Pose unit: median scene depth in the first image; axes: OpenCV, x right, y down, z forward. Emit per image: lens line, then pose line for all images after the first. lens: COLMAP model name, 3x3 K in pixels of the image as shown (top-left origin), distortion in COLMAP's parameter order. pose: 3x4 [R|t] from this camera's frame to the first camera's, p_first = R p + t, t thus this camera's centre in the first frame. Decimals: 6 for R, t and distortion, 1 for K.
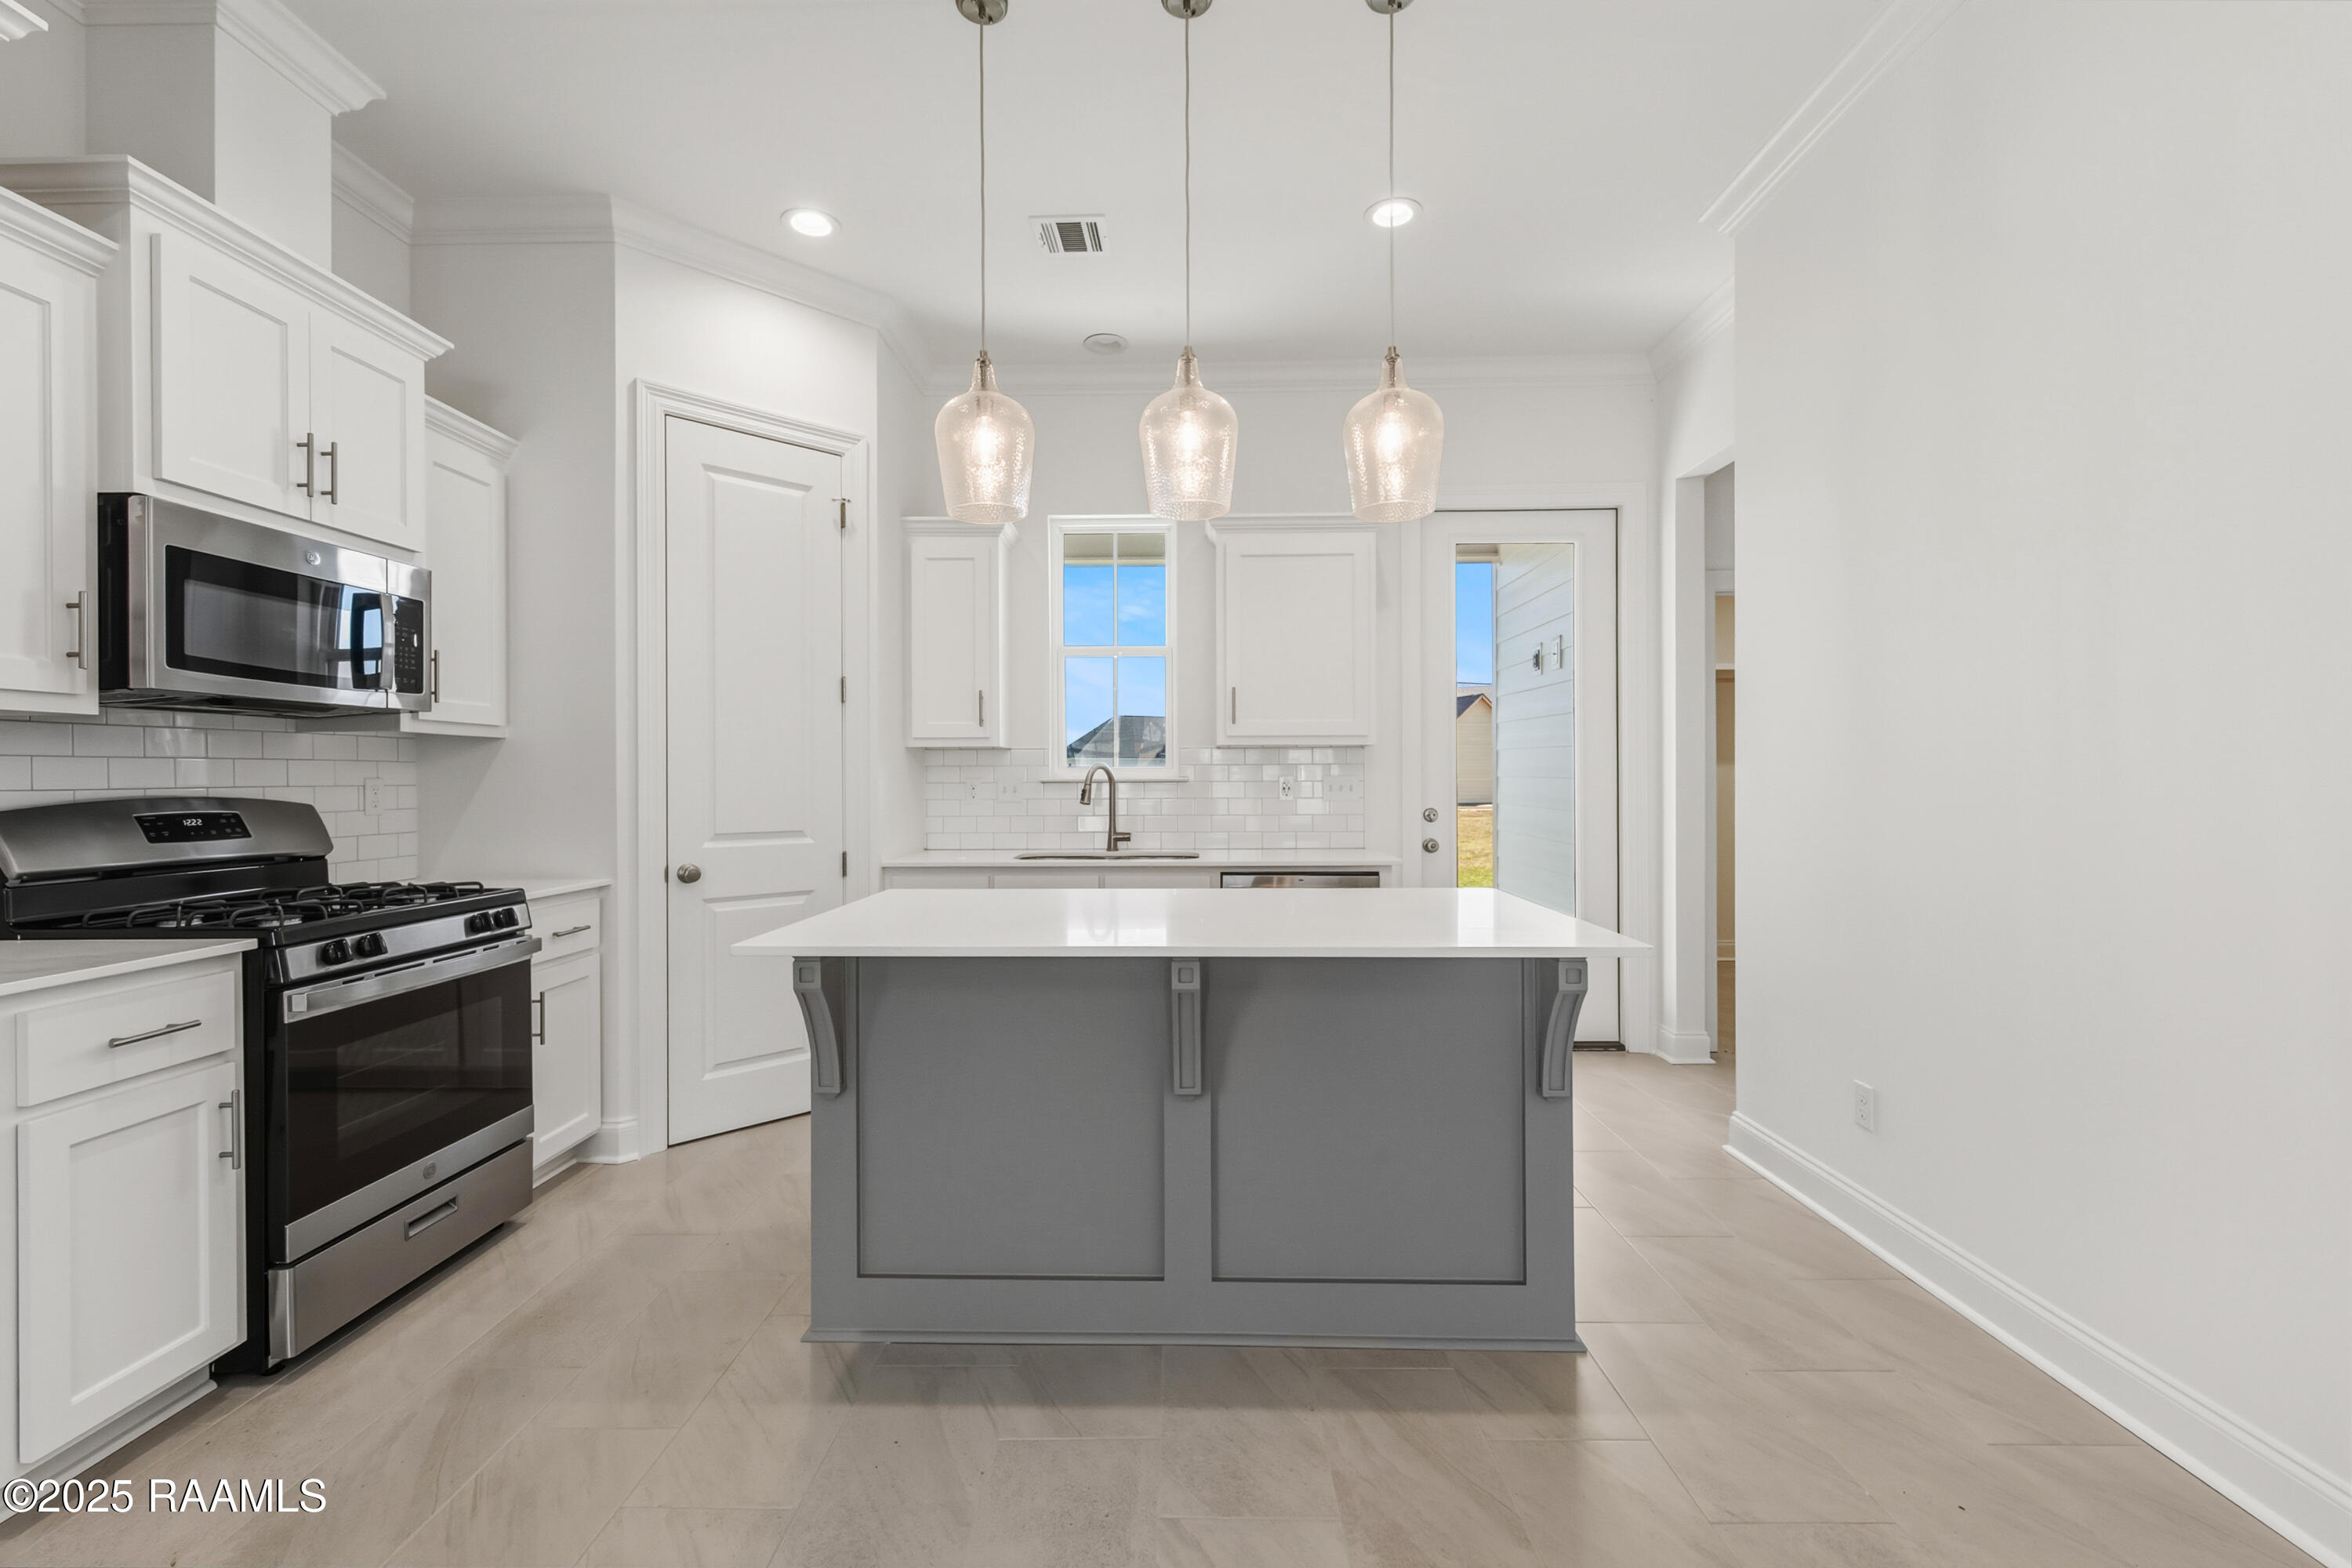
lens RADIAL K [[1002.8, 0, 1170.7], [0, 1002.8, 764.6], [0, 0, 1]] dist [0.003571, -0.000361]
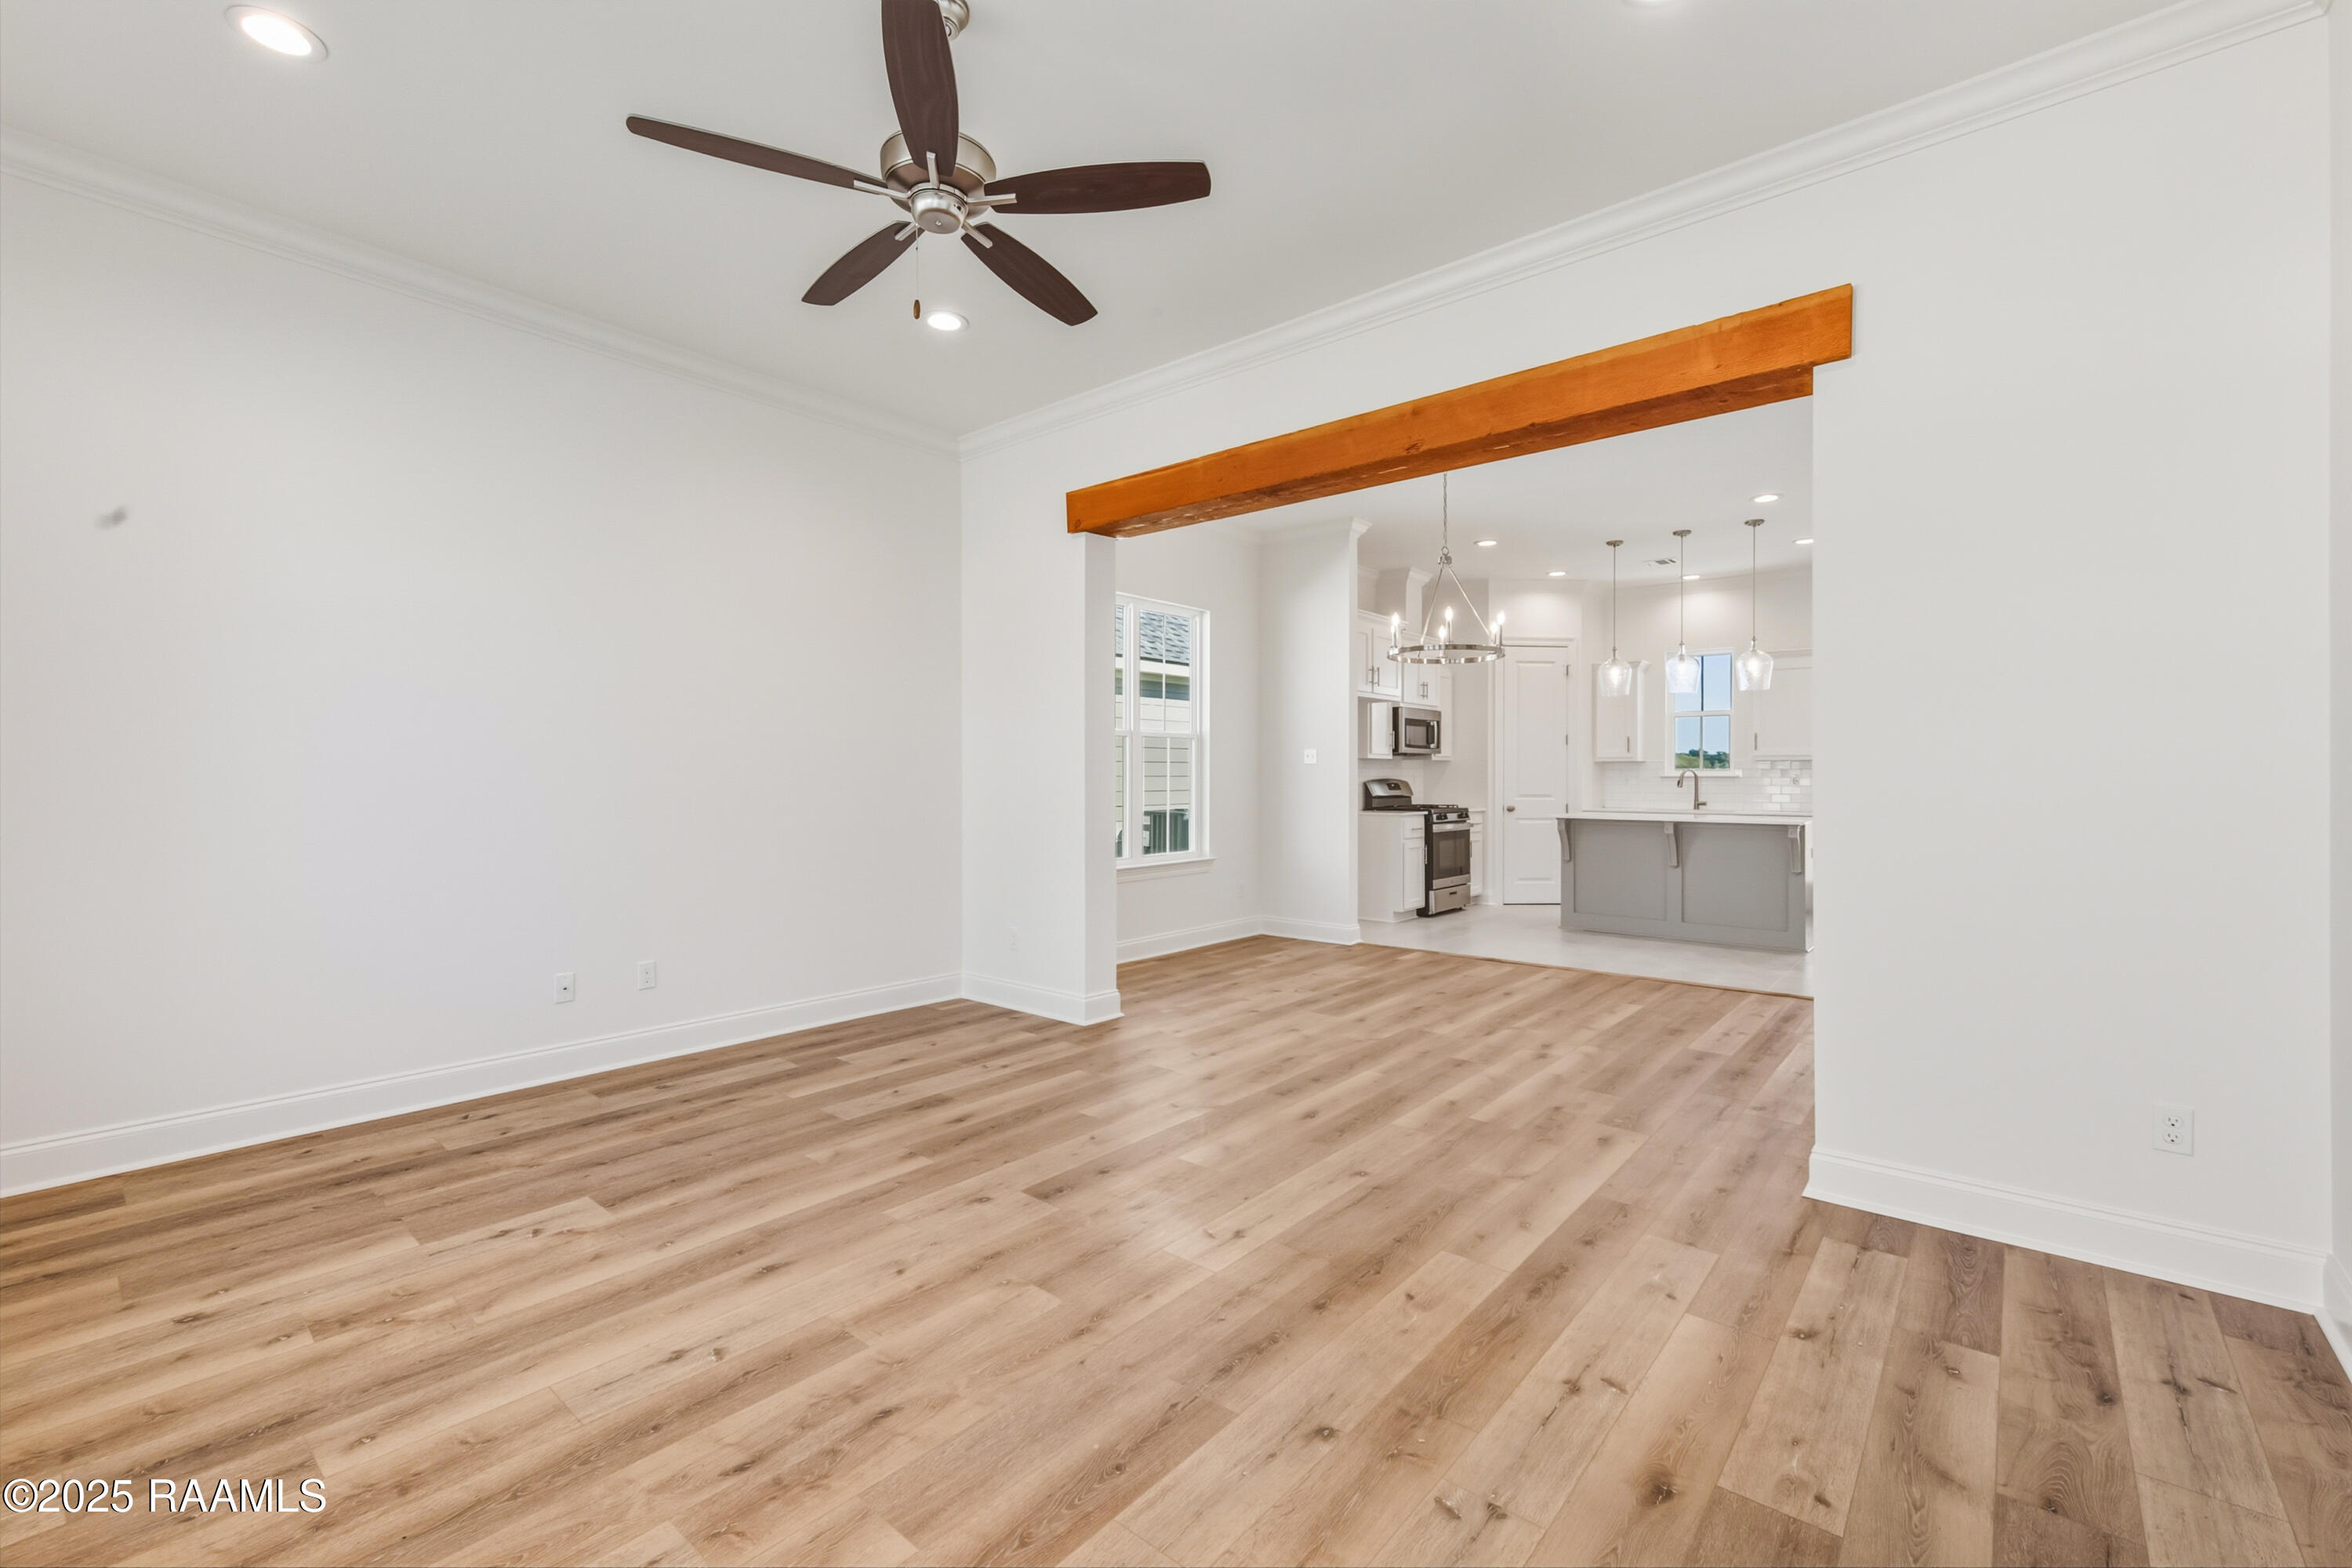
lens RADIAL K [[993.6, 0, 1165.5], [0, 993.6, 777.0], [0, 0, 1]] dist [0.005158, -0.001052]
pose [[0.775023, 0.006575, -0.631899, 0.523727], [0.001708, 0.999920, 0.012500, -0.014876], [0.631931, -0.010767, 0.774950, -1.753099]]
